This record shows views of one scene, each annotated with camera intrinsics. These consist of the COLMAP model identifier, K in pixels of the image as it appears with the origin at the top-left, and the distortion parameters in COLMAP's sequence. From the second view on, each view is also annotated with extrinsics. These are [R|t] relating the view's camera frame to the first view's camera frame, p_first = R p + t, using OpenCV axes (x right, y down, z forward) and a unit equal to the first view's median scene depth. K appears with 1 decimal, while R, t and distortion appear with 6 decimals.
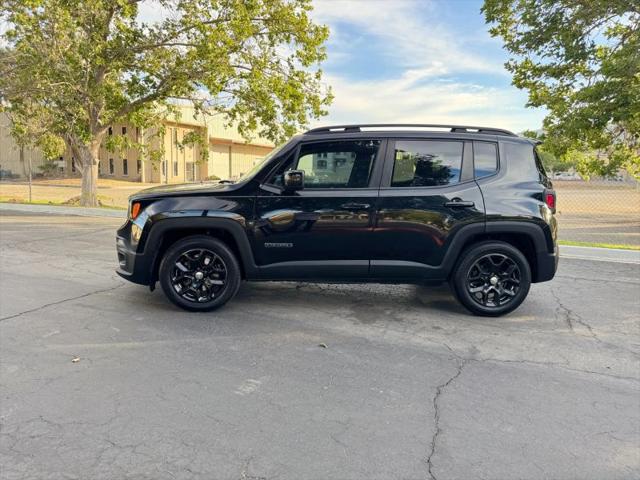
lens RADIAL K [[457.6, 0, 318.5], [0, 457.6, 237.6], [0, 0, 1]] dist [0.045838, -0.060178]
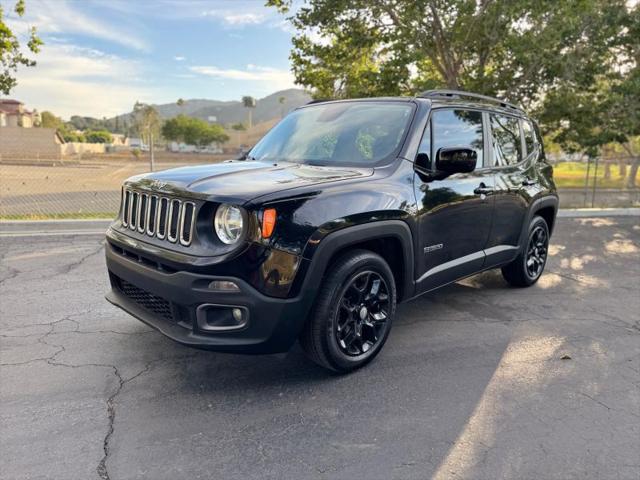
lens RADIAL K [[457.6, 0, 318.5], [0, 457.6, 237.6], [0, 0, 1]] dist [0.045838, -0.060178]
pose [[0.723135, -0.129009, 0.678552, -0.691379], [0.090032, 0.991626, 0.092585, -0.082077], [-0.684814, -0.005860, 0.728694, 0.559817]]
